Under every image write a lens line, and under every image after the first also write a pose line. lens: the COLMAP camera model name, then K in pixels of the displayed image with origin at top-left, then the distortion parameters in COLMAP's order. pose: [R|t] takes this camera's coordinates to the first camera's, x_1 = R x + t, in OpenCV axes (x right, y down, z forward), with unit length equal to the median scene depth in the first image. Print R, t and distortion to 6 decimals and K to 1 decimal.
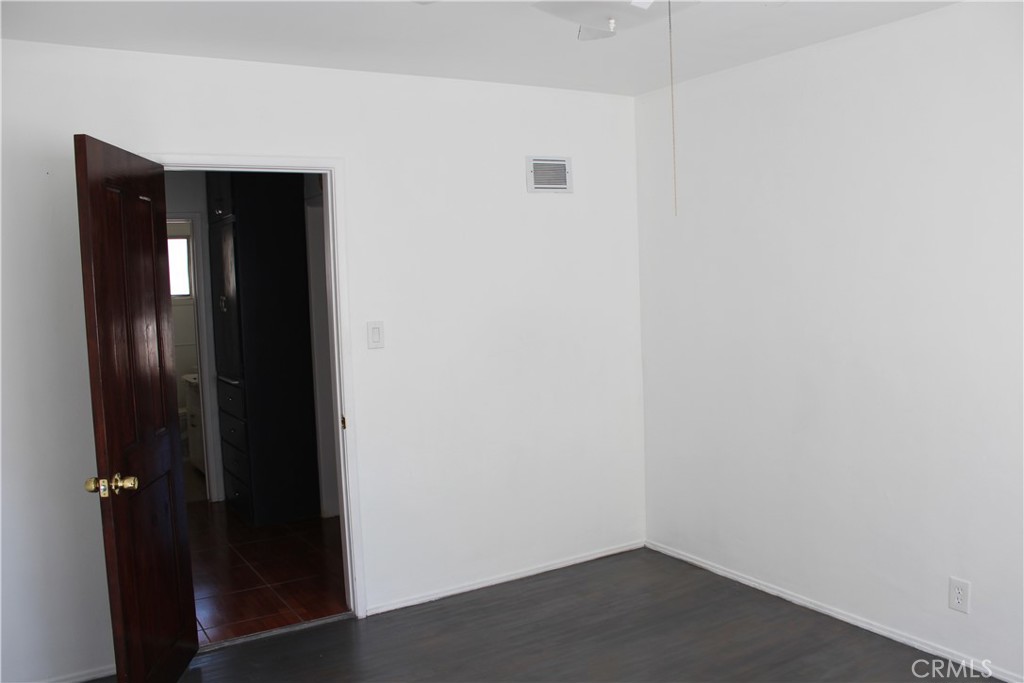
lens RADIAL K [[854.9, 0, 512.0], [0, 854.9, 341.5], [0, 0, 1]] dist [-0.142129, 0.129940]
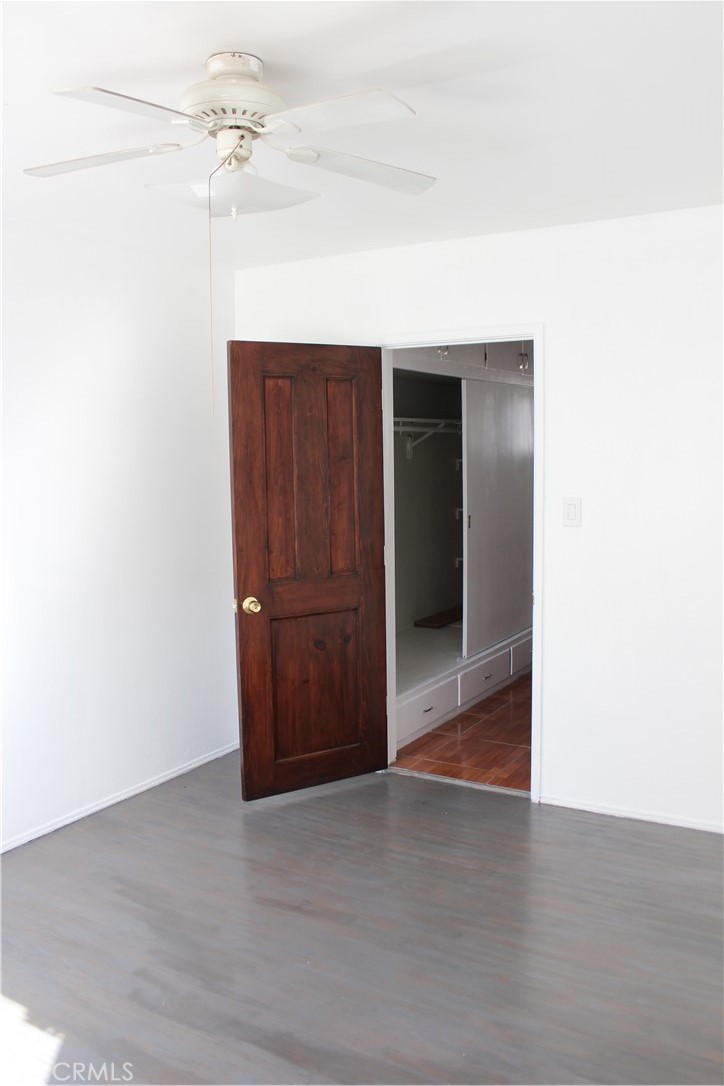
lens RADIAL K [[906.7, 0, 359.7], [0, 906.7, 526.3], [0, 0, 1]] dist [-0.142129, 0.129940]
pose [[0.462489, 0.104908, -0.880397, 0.596096], [-0.060632, 0.994393, 0.086641, -0.062841], [0.884550, 0.013310, 0.466256, 0.339367]]
